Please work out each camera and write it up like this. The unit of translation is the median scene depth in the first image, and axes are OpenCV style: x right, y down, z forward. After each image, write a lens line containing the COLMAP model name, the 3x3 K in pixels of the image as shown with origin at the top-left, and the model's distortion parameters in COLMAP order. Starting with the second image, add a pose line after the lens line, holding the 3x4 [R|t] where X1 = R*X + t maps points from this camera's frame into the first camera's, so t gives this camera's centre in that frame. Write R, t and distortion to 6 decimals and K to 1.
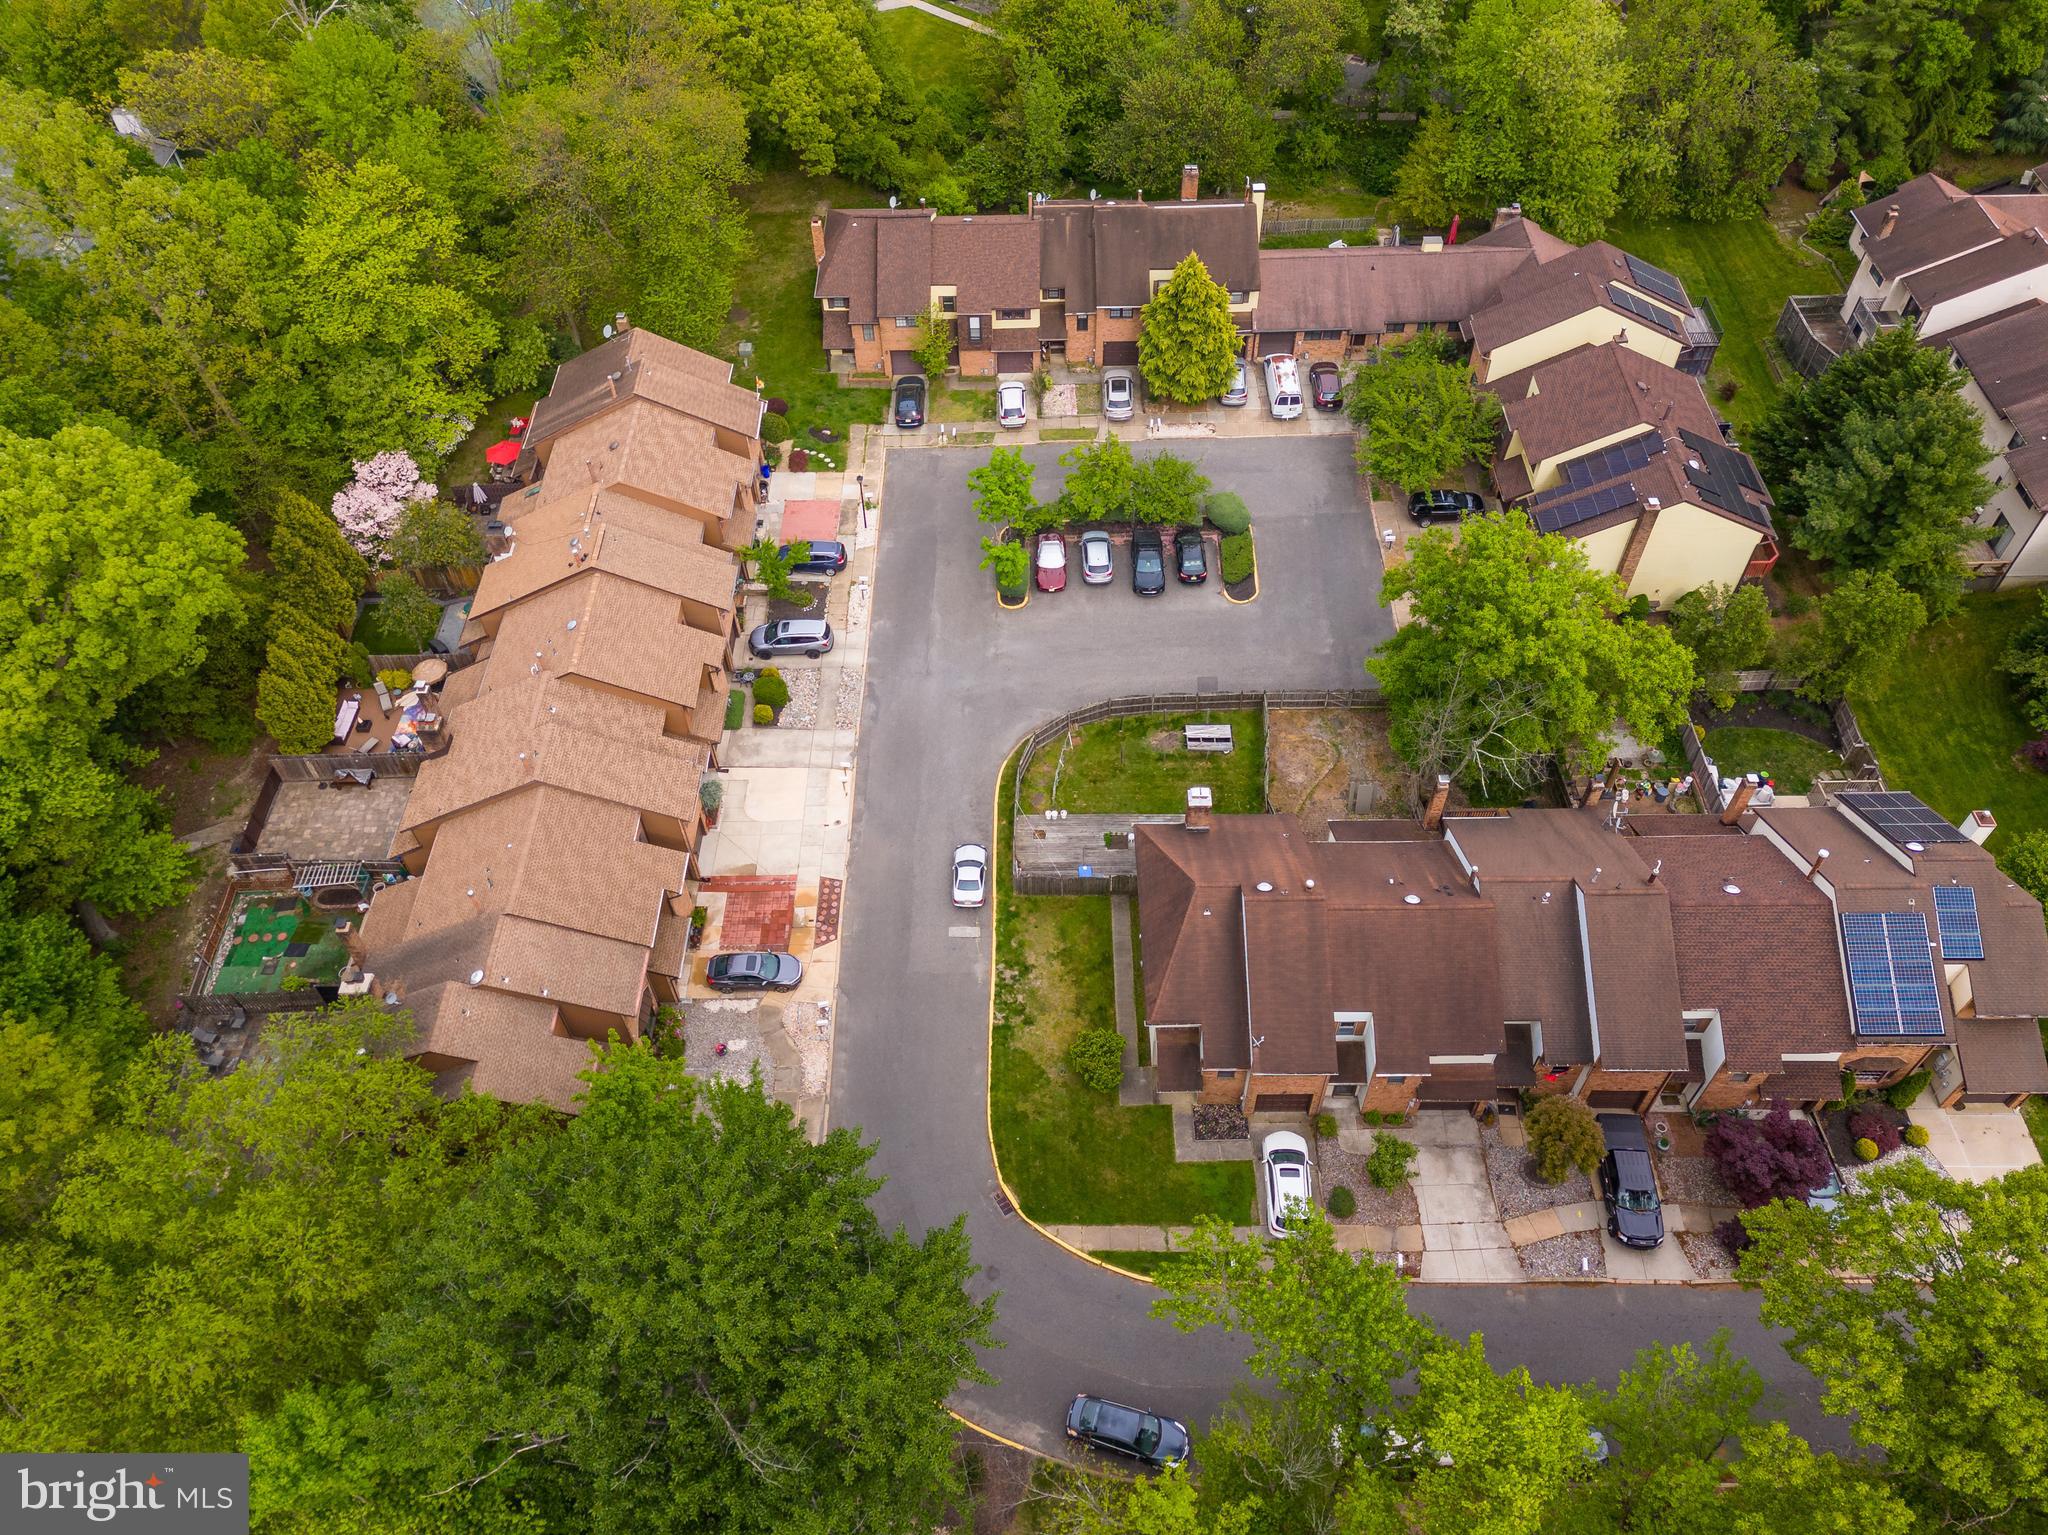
lens RADIAL K [[1526.8, 0, 1032.1], [0, 1526.8, 759.2], [0, 0, 1]] dist [0.053598, 0.006117]
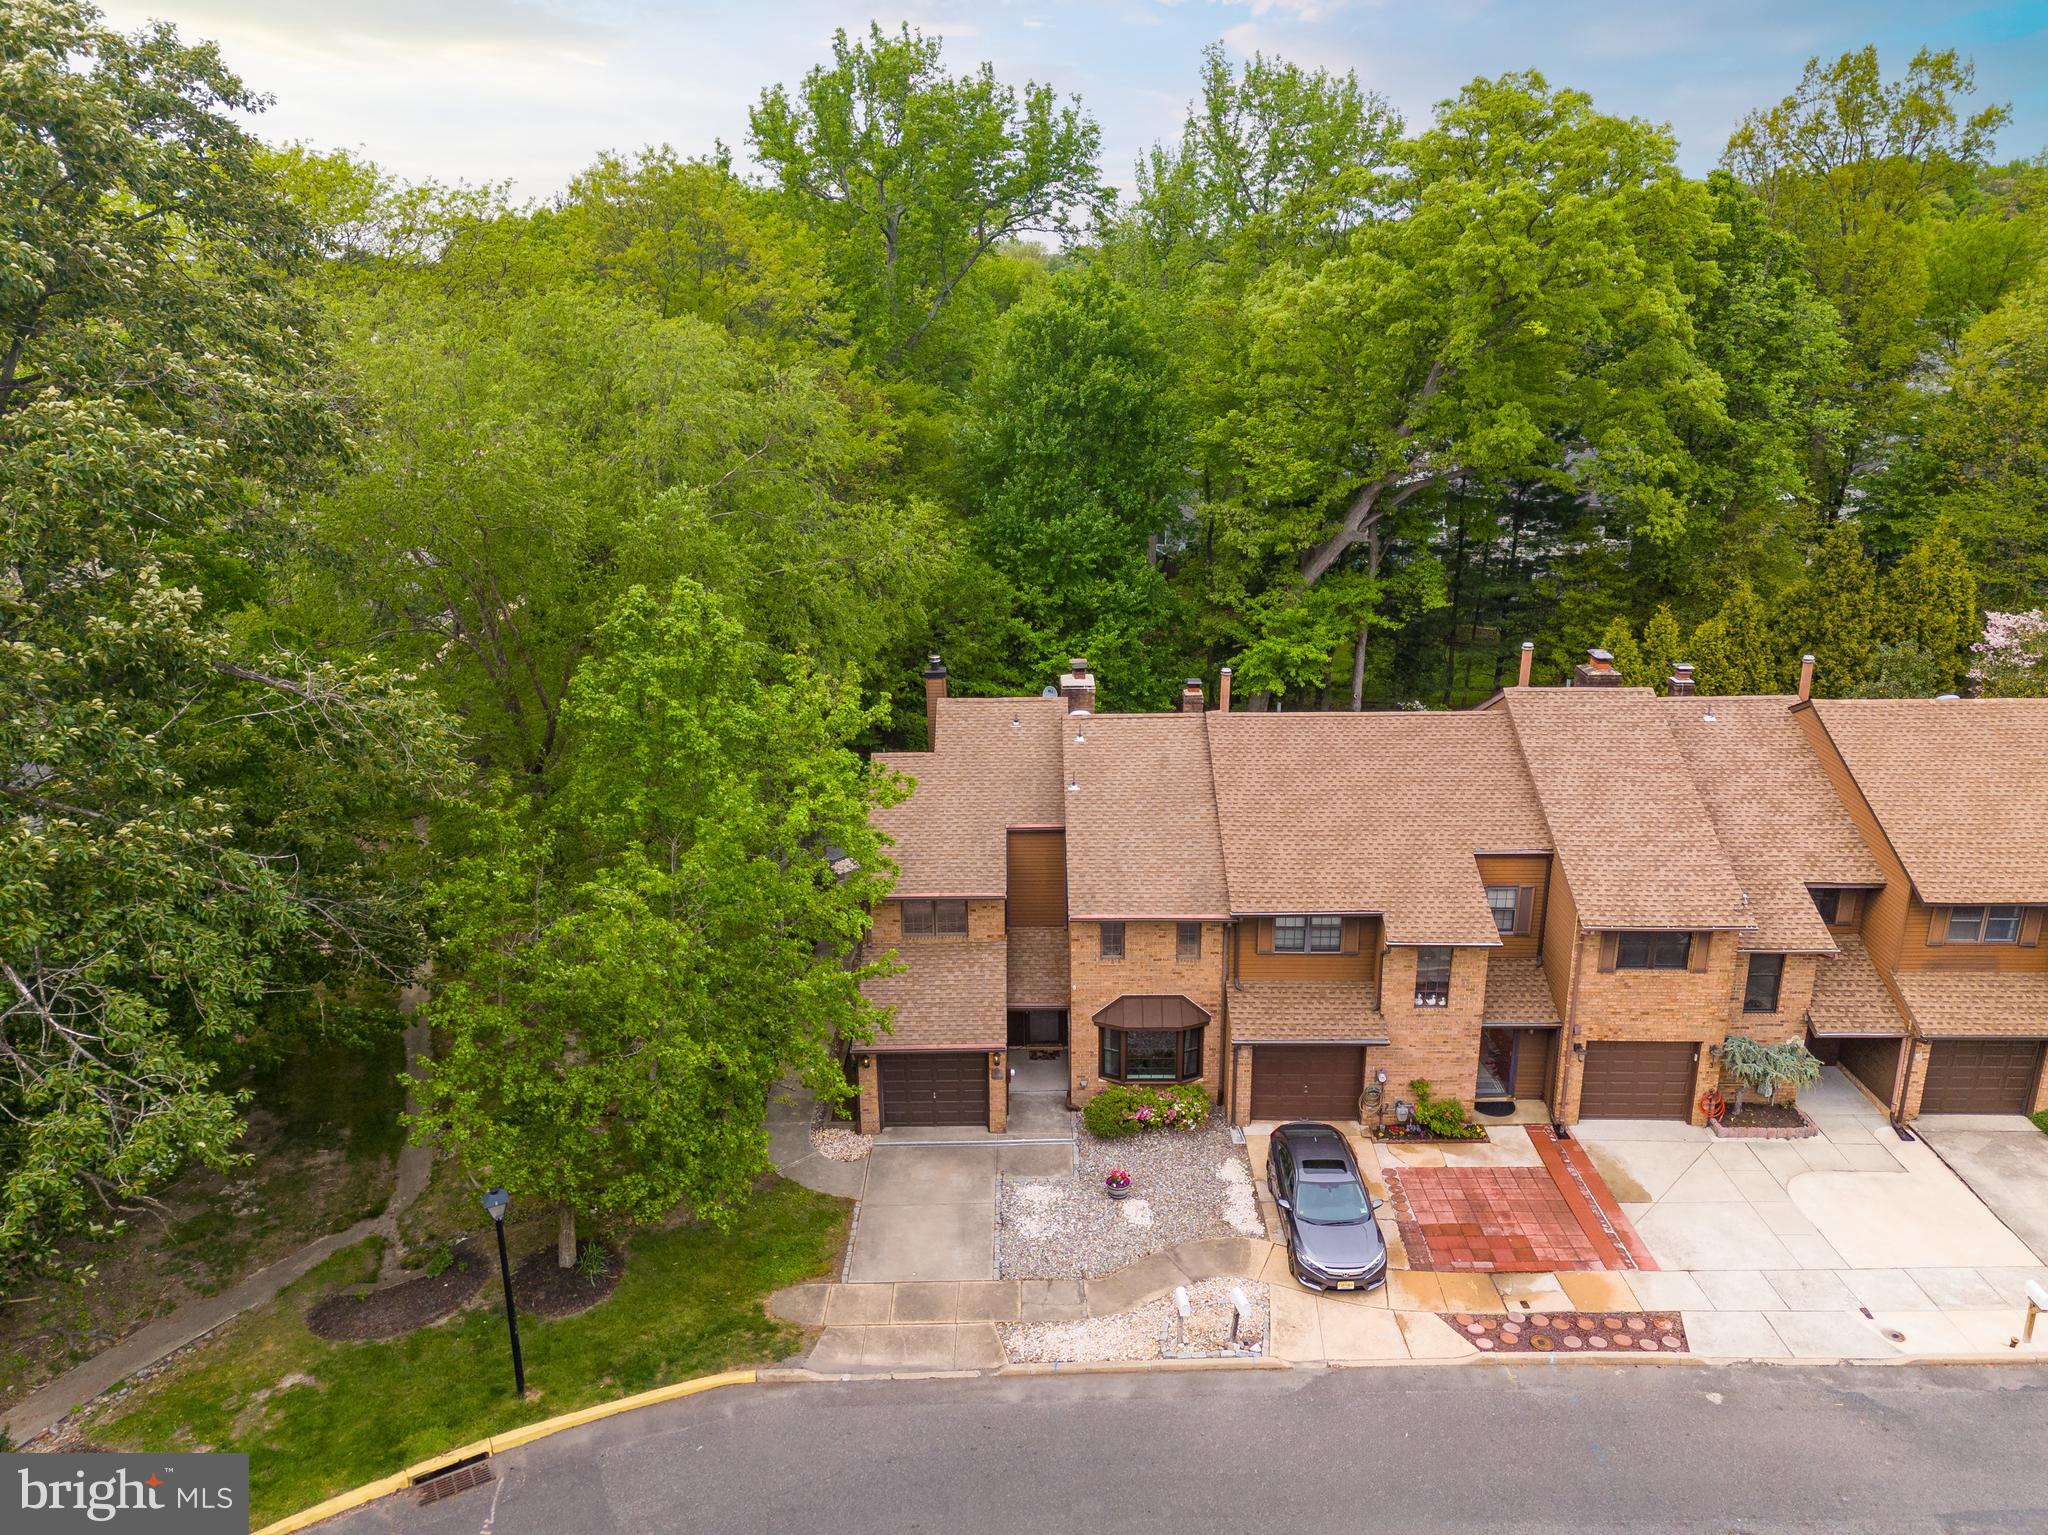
lens RADIAL K [[1497.3, 0, 1001.4], [0, 1497.3, 760.4], [0, 0, 1]] dist [0.057450, -0.003462]
pose [[-0.006034, 0.345899, -0.938252, 0.153533], [-0.758534, 0.609810, 0.229692, 0.037355], [0.651606, 0.713082, 0.258696, 0.728101]]
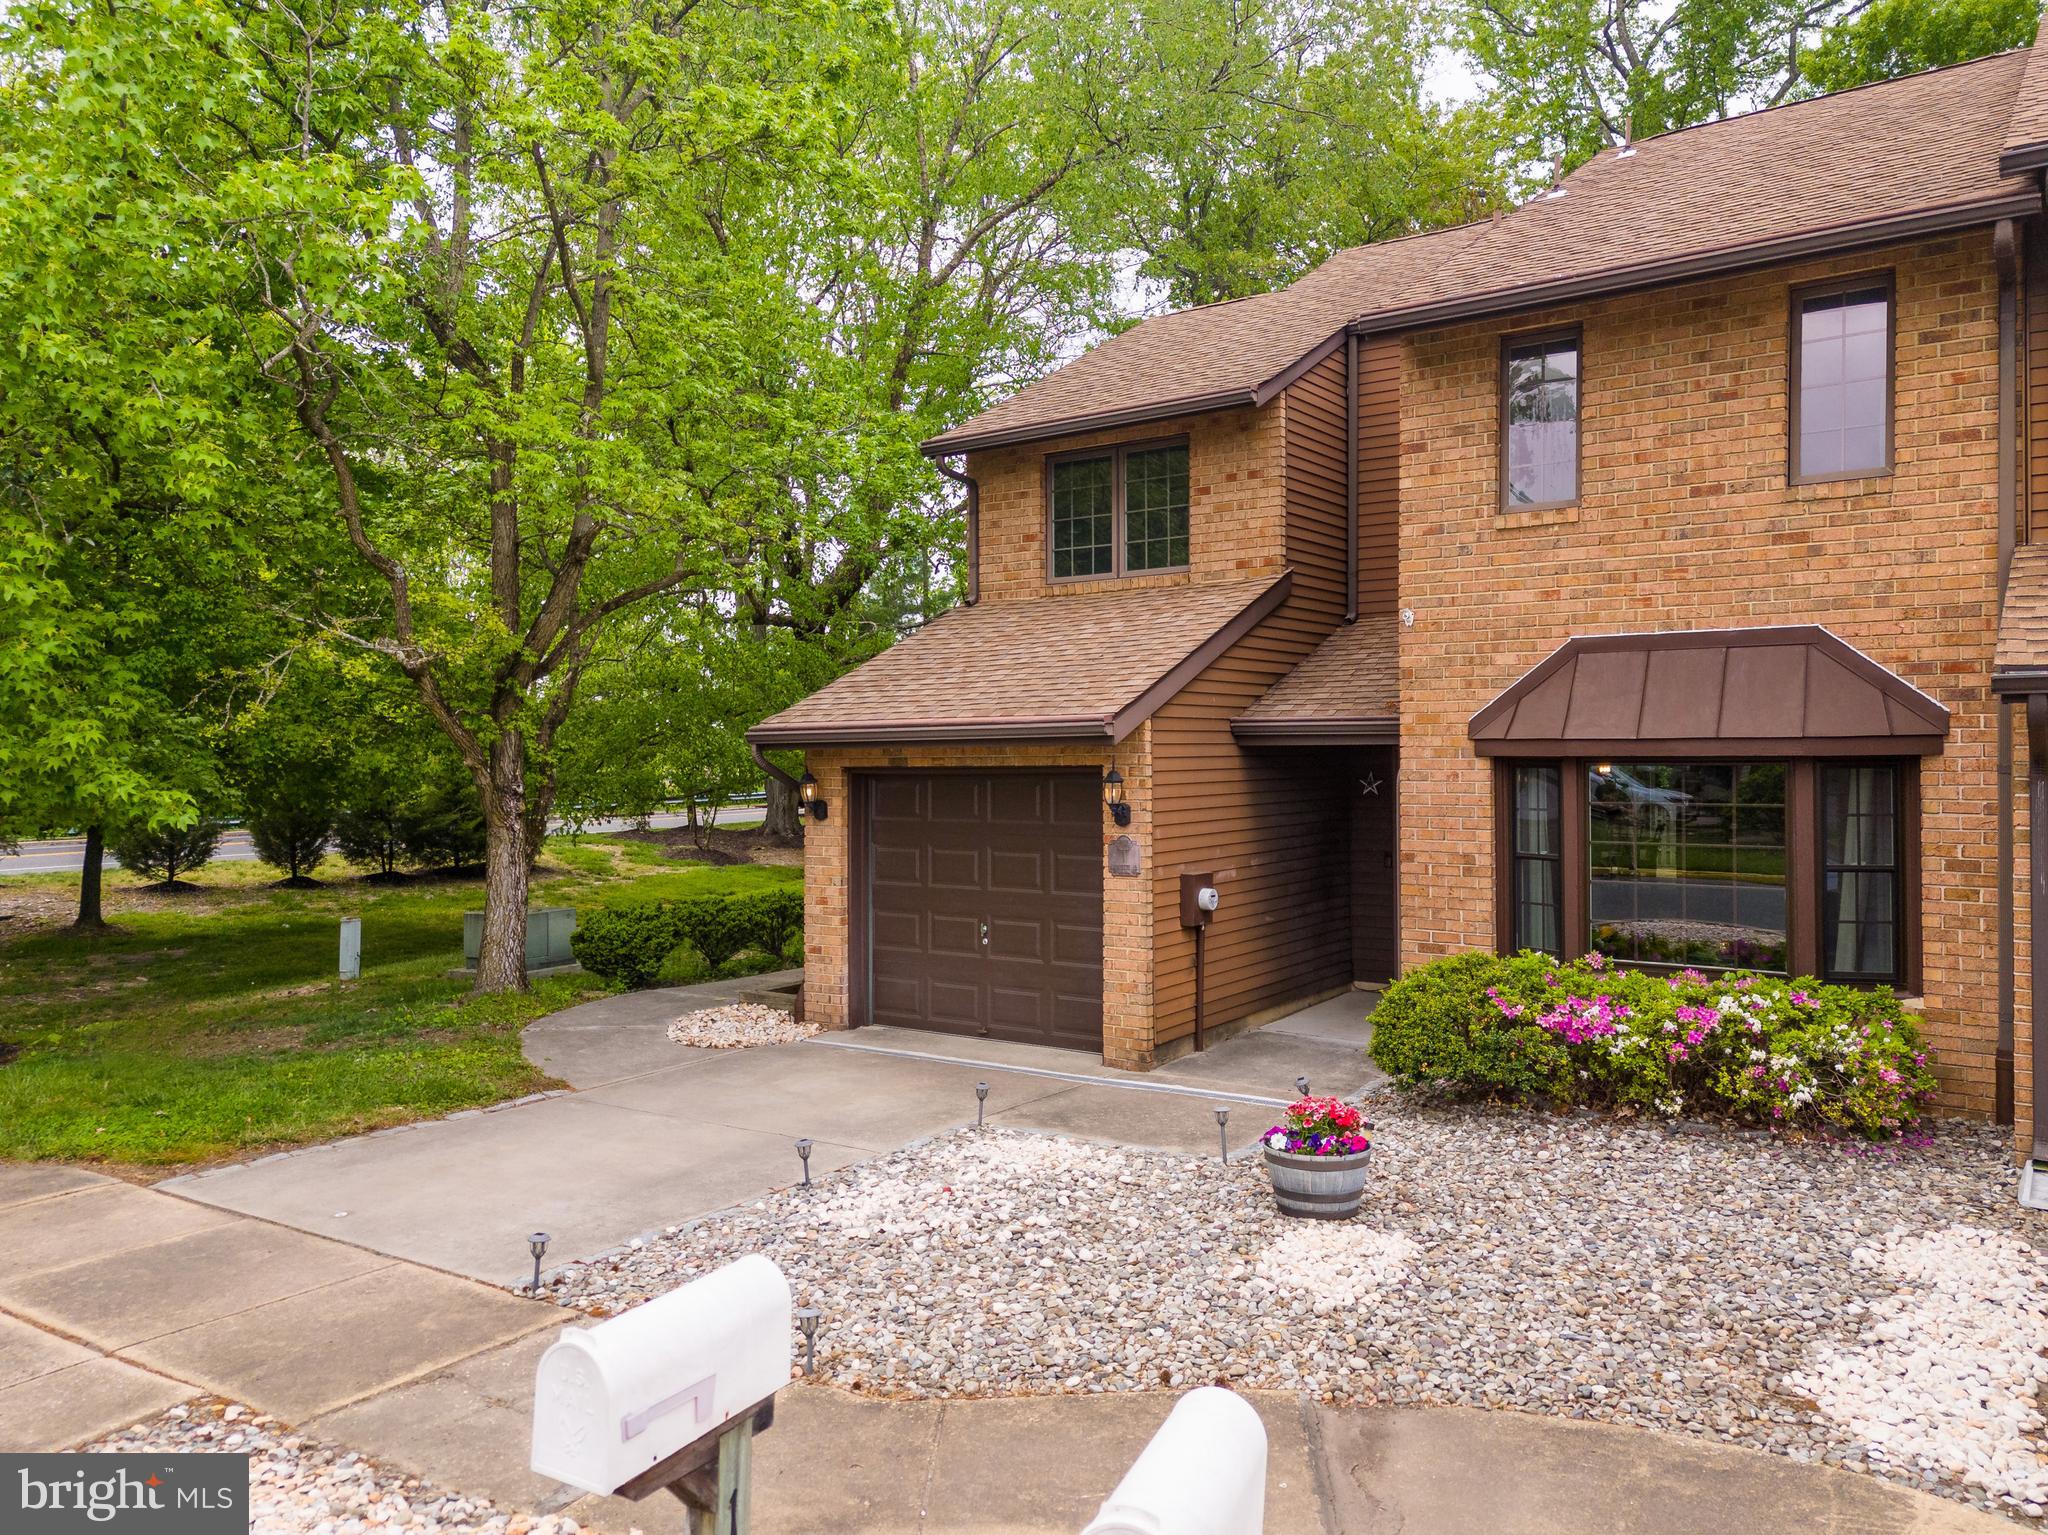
lens RADIAL K [[1497.3, 0, 1001.4], [0, 1497.3, 760.4], [0, 0, 1]] dist [0.057450, -0.003462]
pose [[-0.575118, 0.053318, -0.816331, -0.104312], [-0.605905, 0.642699, 0.468846, 0.130319], [0.549653, 0.764261, -0.337322, 0.938139]]
